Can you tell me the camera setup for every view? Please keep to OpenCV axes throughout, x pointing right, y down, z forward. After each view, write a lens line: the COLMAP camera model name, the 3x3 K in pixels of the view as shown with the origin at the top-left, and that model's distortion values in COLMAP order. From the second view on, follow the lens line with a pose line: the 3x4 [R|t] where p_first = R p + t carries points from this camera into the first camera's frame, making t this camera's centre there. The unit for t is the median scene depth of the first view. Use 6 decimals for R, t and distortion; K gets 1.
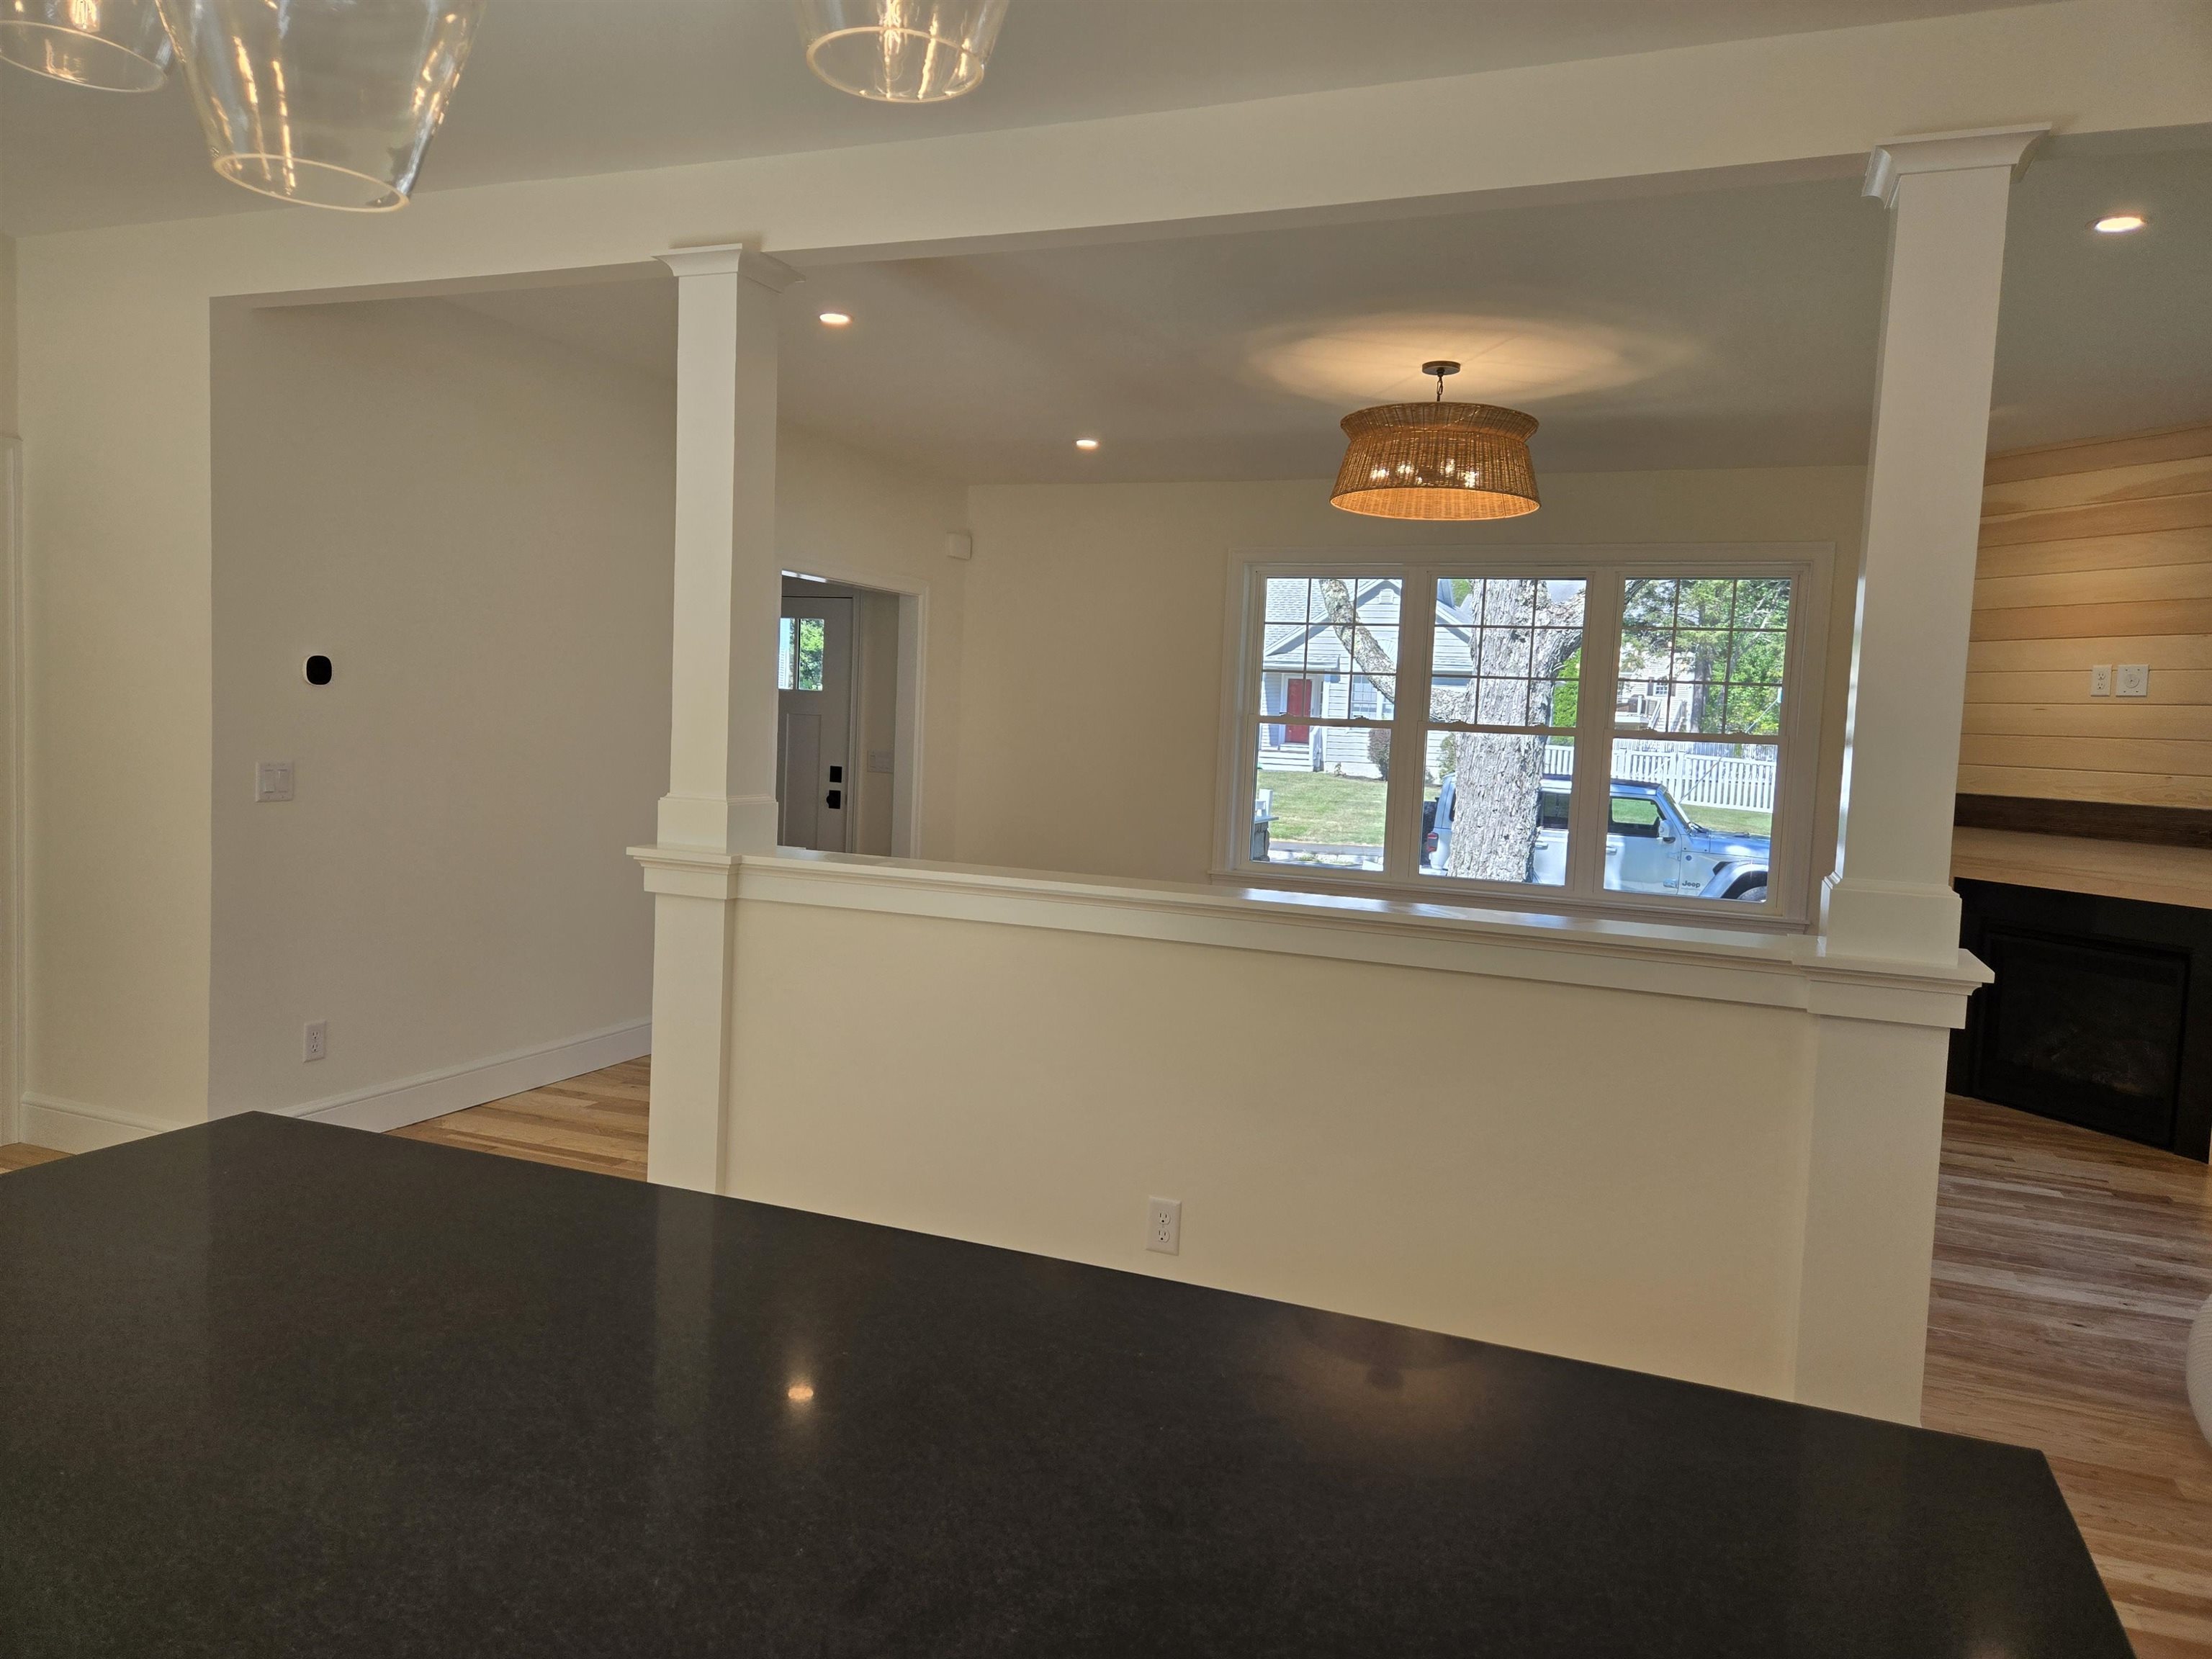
lens RADIAL K [[1475.1, 0, 1112.8], [0, 1475.1, 820.6], [0, 0, 1]] dist [0.078480, -0.062878]
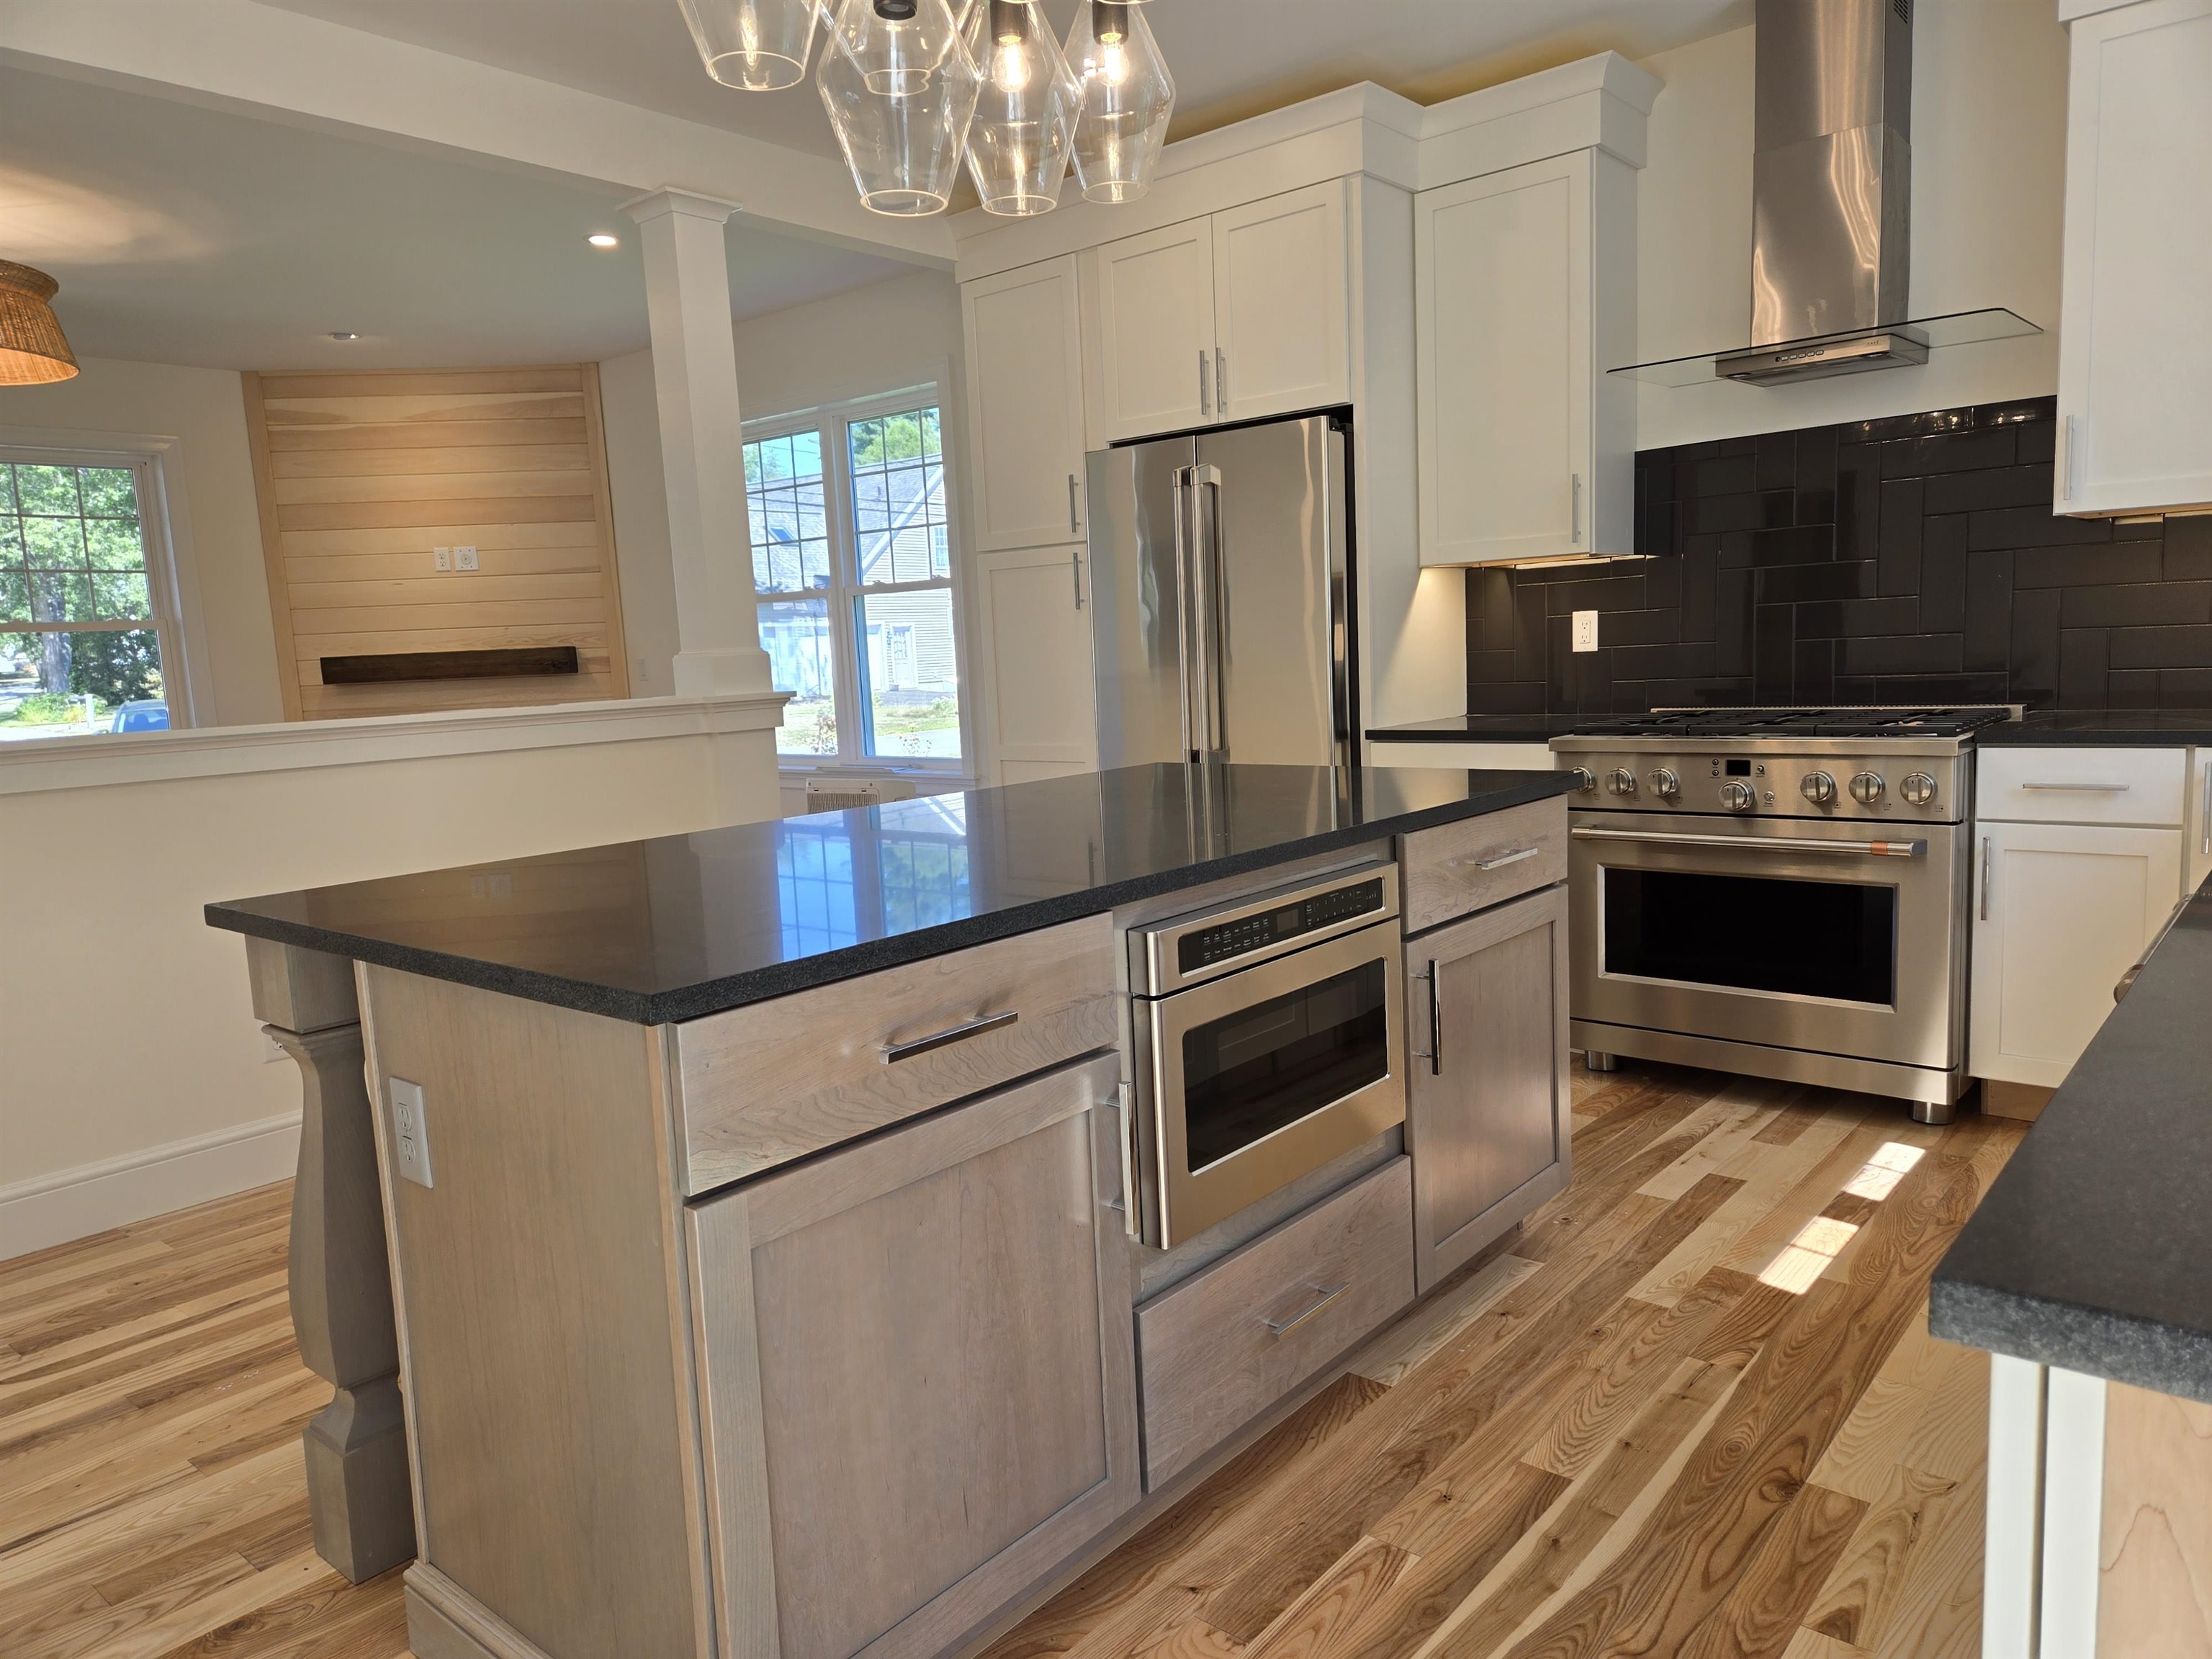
lens RADIAL K [[1475.1, 0, 1119.8], [0, 1475.1, 828.6], [0, 0, 1]] dist [0.078480, -0.062878]
pose [[0.308863, -0.177727, 0.934354, -0.501466], [0.127586, 0.981249, 0.144472, 0.028928], [-0.942510, 0.074589, 0.325747, 0.033999]]
